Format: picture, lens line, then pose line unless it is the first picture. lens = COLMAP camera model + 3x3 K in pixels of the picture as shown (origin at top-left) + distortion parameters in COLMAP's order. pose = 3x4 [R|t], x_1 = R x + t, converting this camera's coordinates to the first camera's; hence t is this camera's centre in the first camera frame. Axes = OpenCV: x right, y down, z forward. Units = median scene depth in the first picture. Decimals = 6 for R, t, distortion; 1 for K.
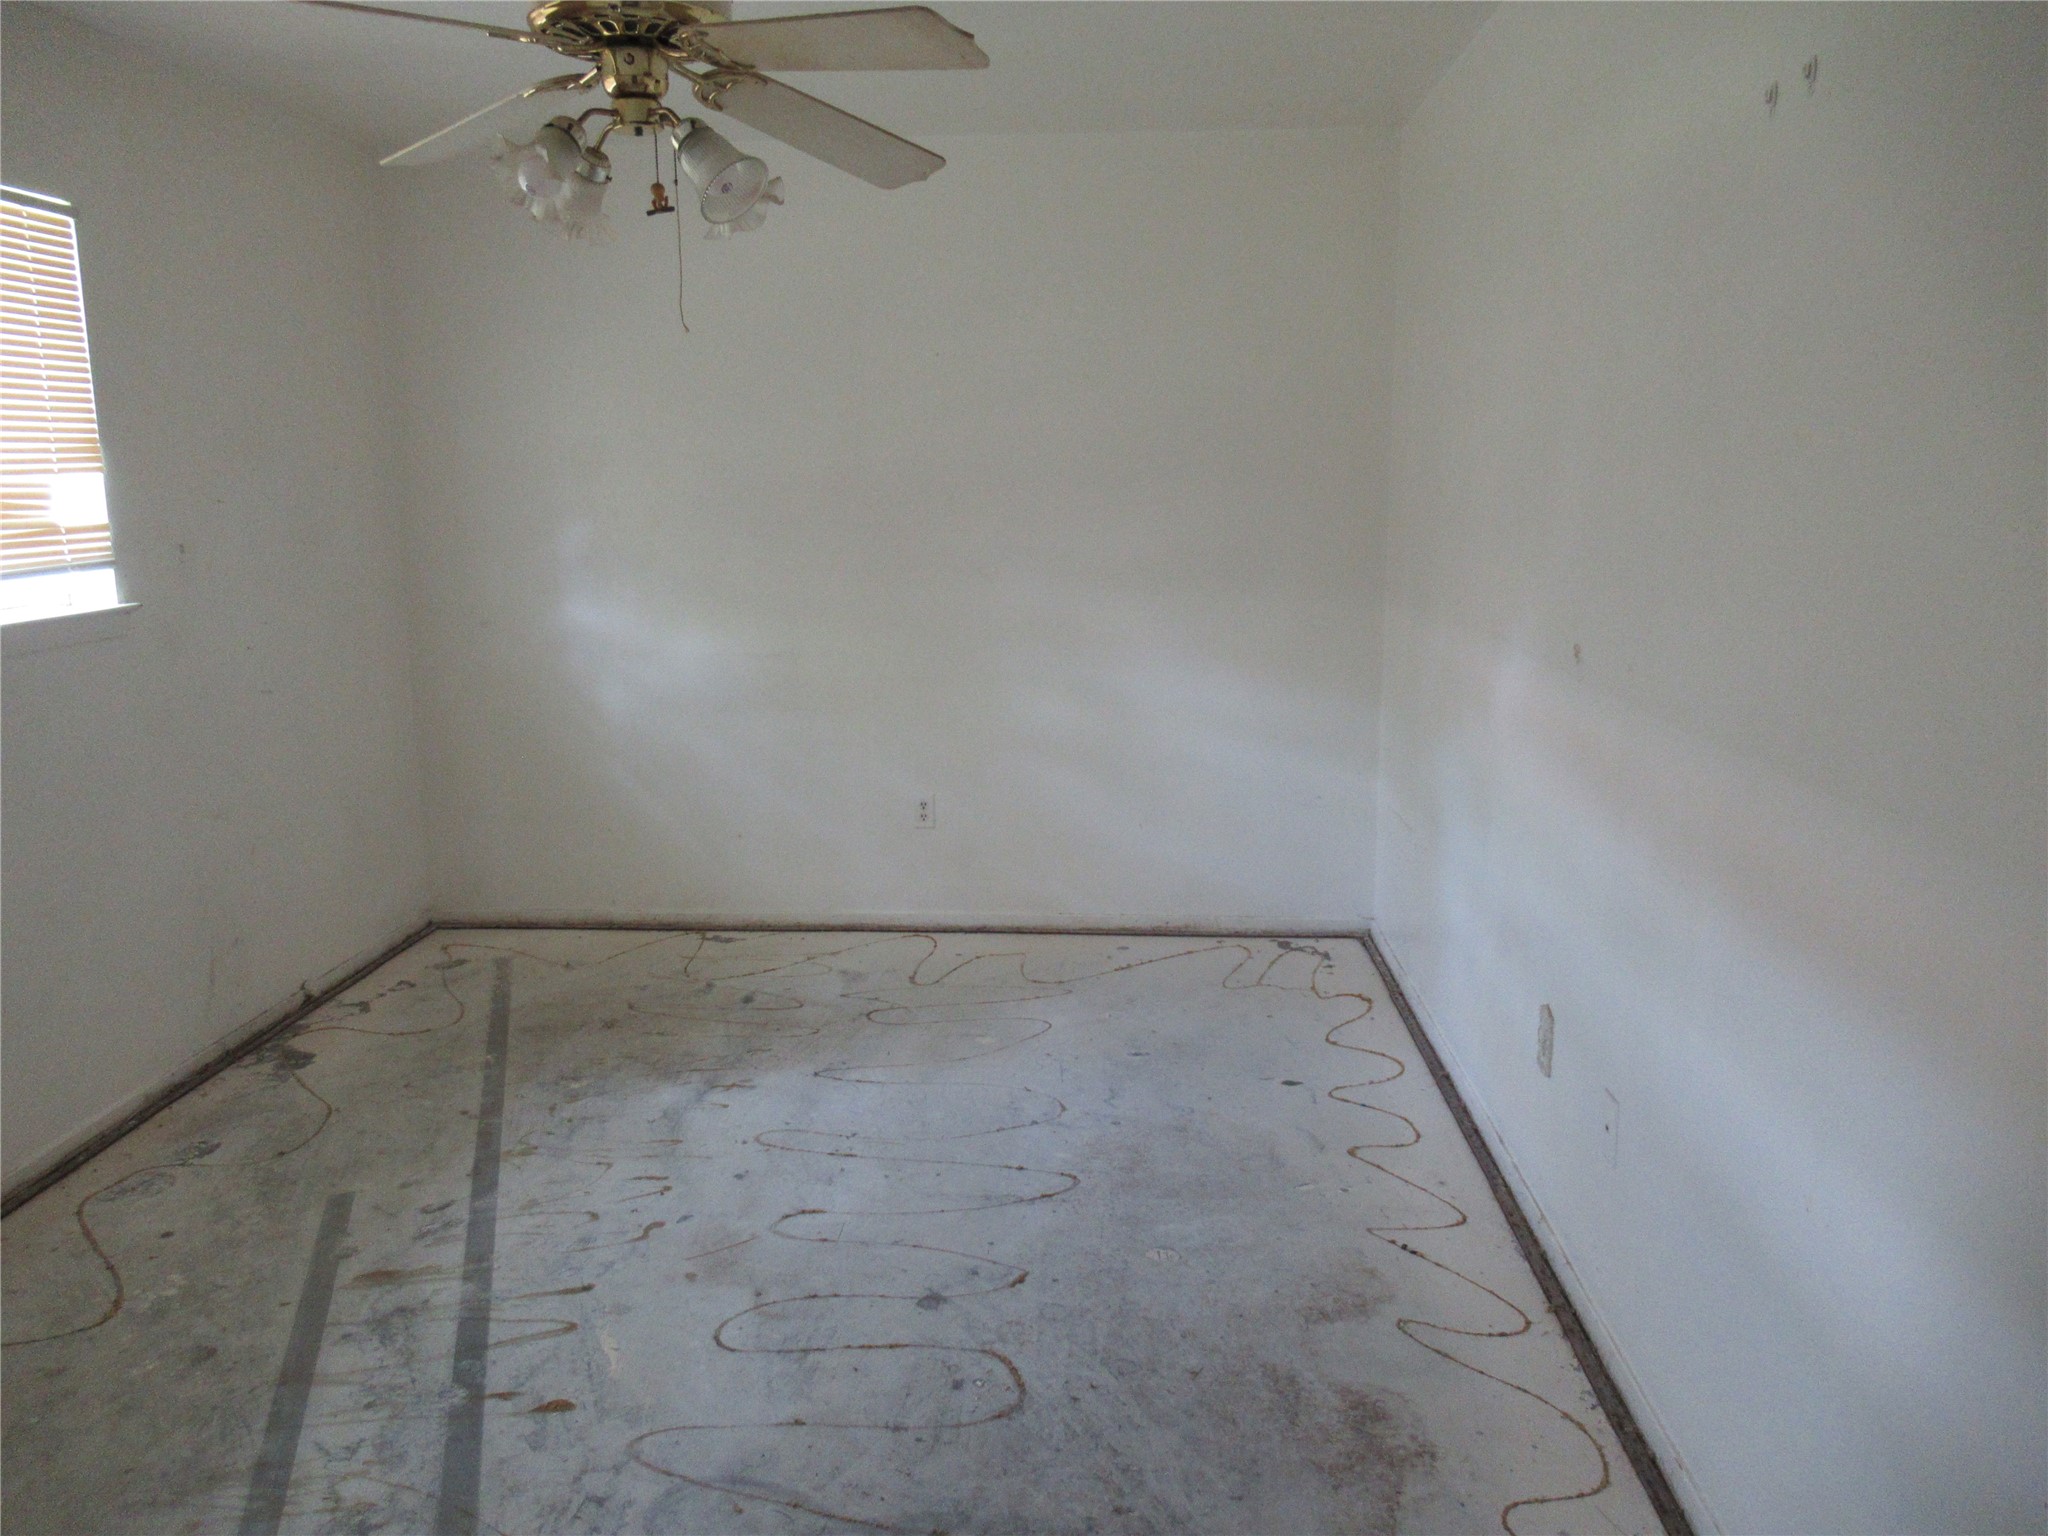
lens RADIAL K [[1530.4, 0, 1024.0], [0, 1530.4, 768.0], [0, 0, 1]] dist [-0.003570, -0.007097]
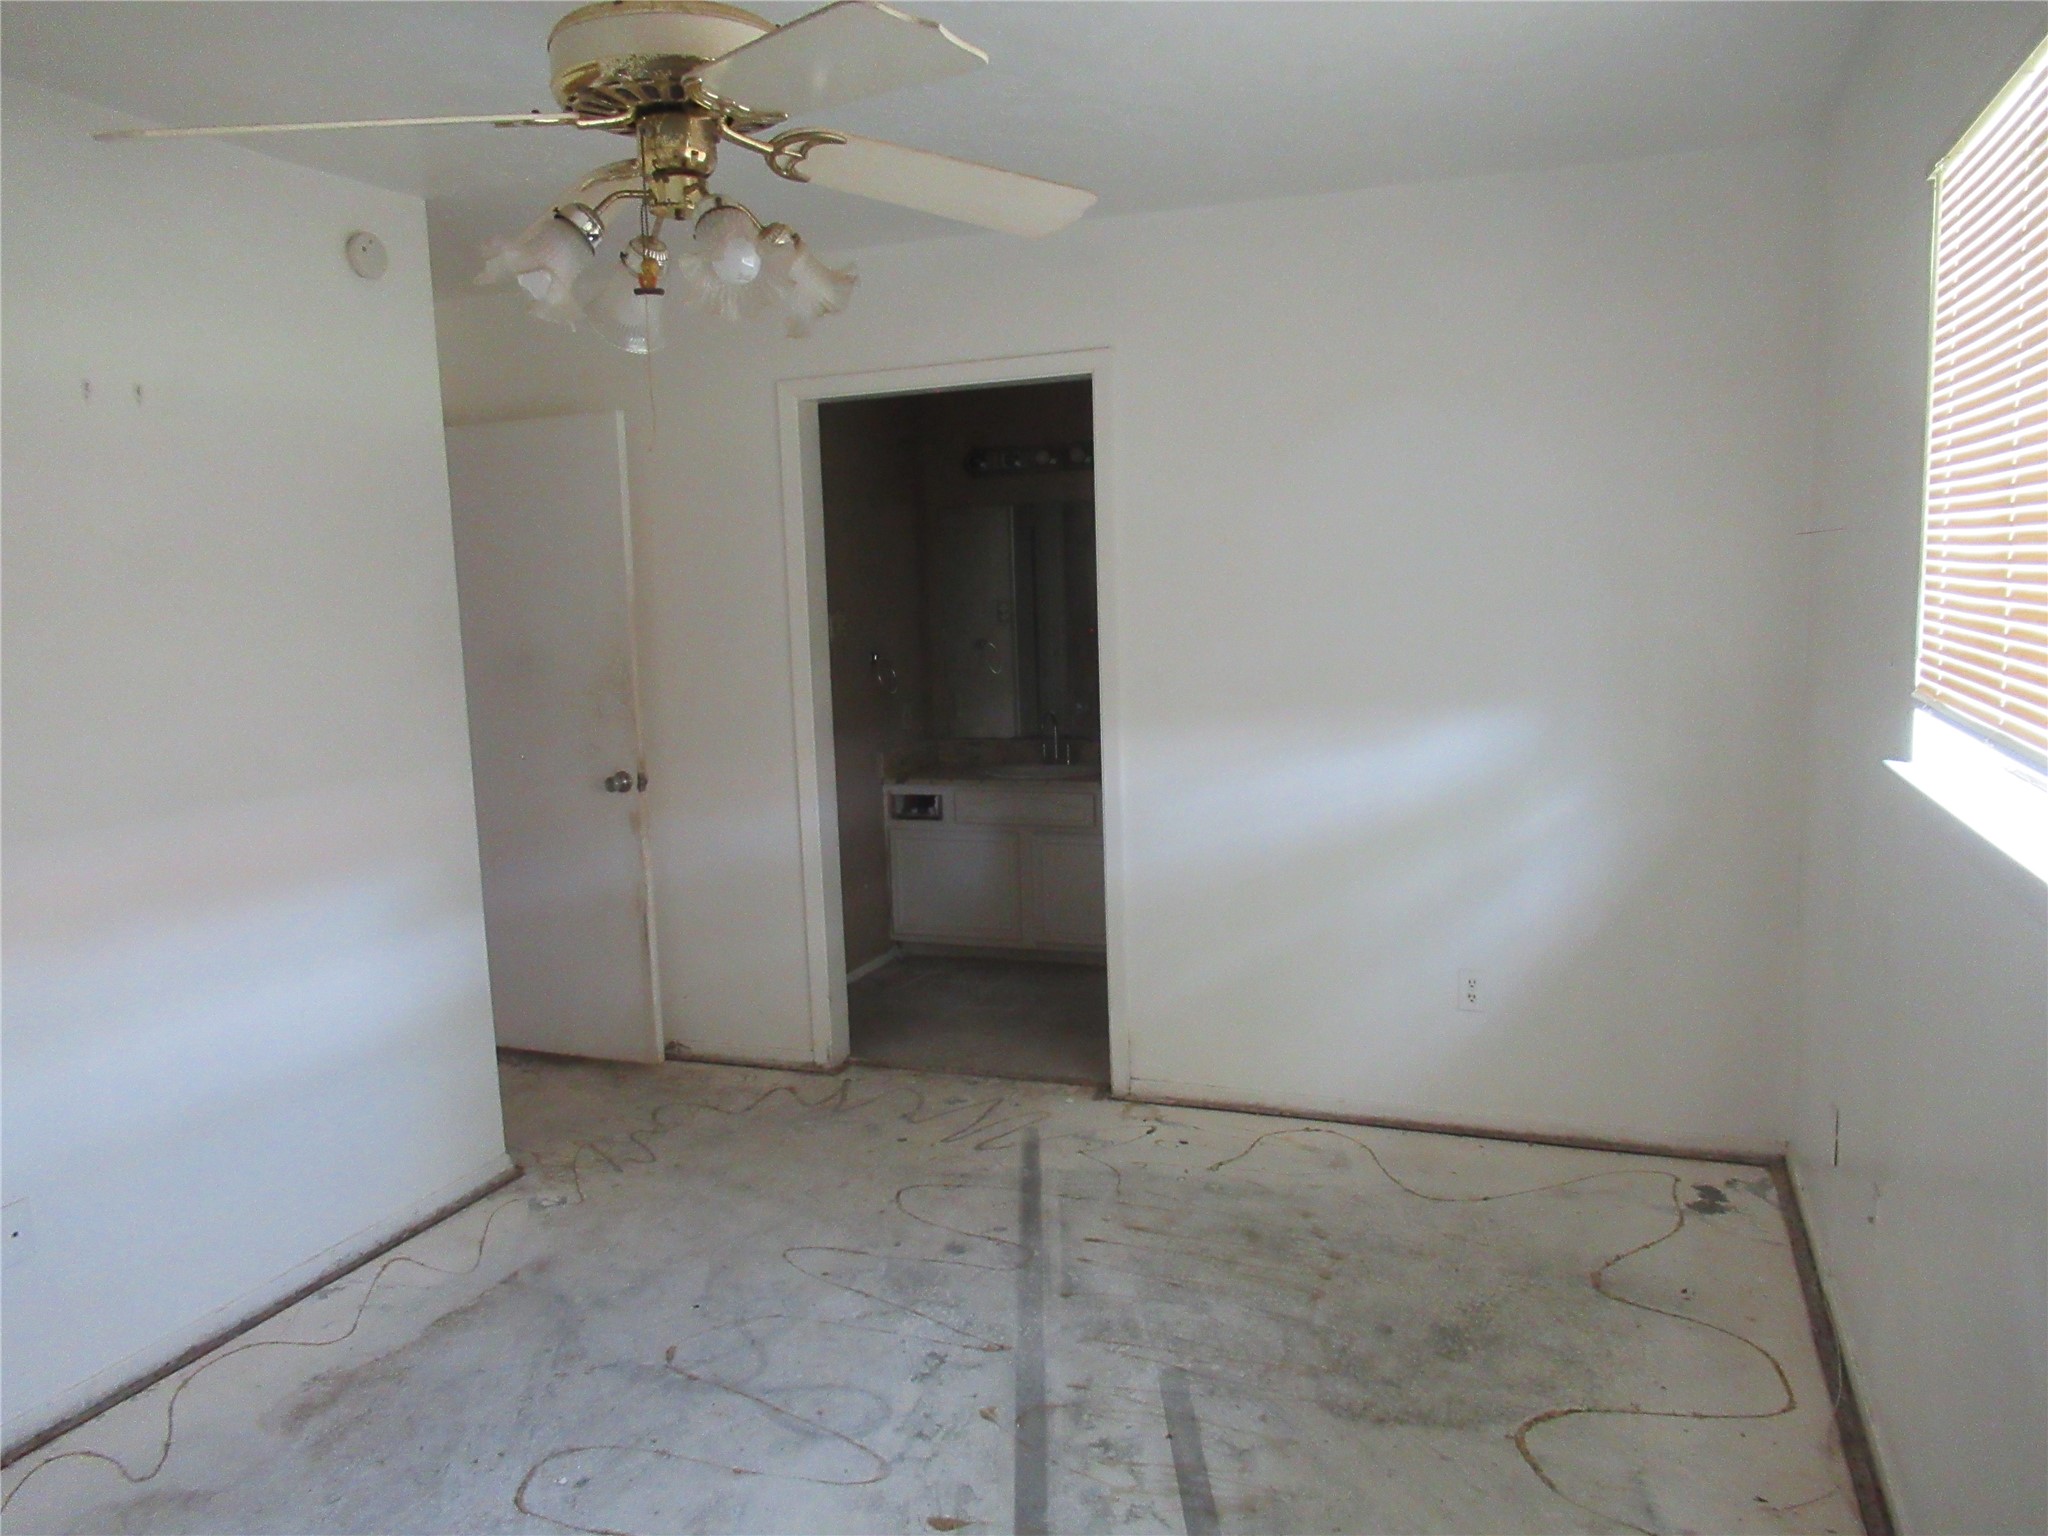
lens RADIAL K [[1530.4, 0, 1024.0], [0, 1530.4, 768.0], [0, 0, 1]] dist [-0.003570, -0.007097]
pose [[-0.953328, 0.006510, 0.301866, -0.698063], [0.103619, 0.946105, 0.306837, -0.373452], [-0.283599, 0.323796, -0.902623, 1.825284]]
